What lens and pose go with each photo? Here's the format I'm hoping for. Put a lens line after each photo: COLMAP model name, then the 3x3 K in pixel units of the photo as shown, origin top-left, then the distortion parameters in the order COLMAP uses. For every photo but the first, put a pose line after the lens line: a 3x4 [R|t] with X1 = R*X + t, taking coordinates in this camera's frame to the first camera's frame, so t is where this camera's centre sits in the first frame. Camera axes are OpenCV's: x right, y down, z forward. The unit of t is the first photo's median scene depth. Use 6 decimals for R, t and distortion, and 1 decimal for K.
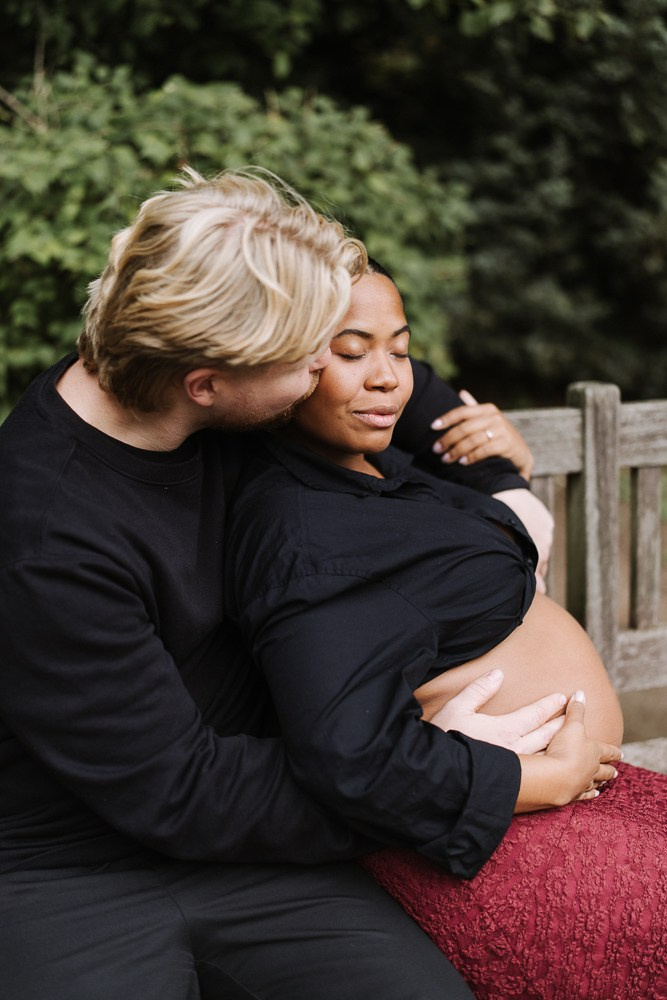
lens RADIAL K [[1521.9, 0, 288.0], [0, 1521.9, 499.4], [0, 0, 1]] dist [-0.117768, 0.600151]
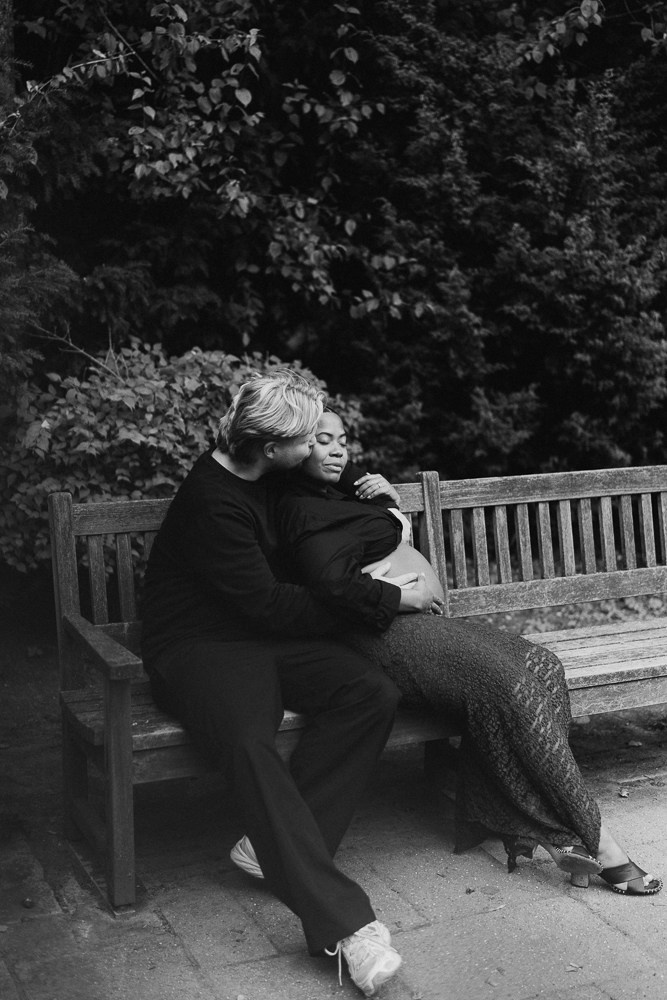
lens RADIAL K [[1352.7, 0, 334.0], [0, 1352.7, 502.1], [0, 0, 1]] dist [0.002571, -0.044082]
pose [[0.993831, -0.051758, 0.098086, -0.123288], [0.067191, 0.984627, -0.161227, 0.274433], [-0.088233, 0.166823, 0.982031, -0.892941]]
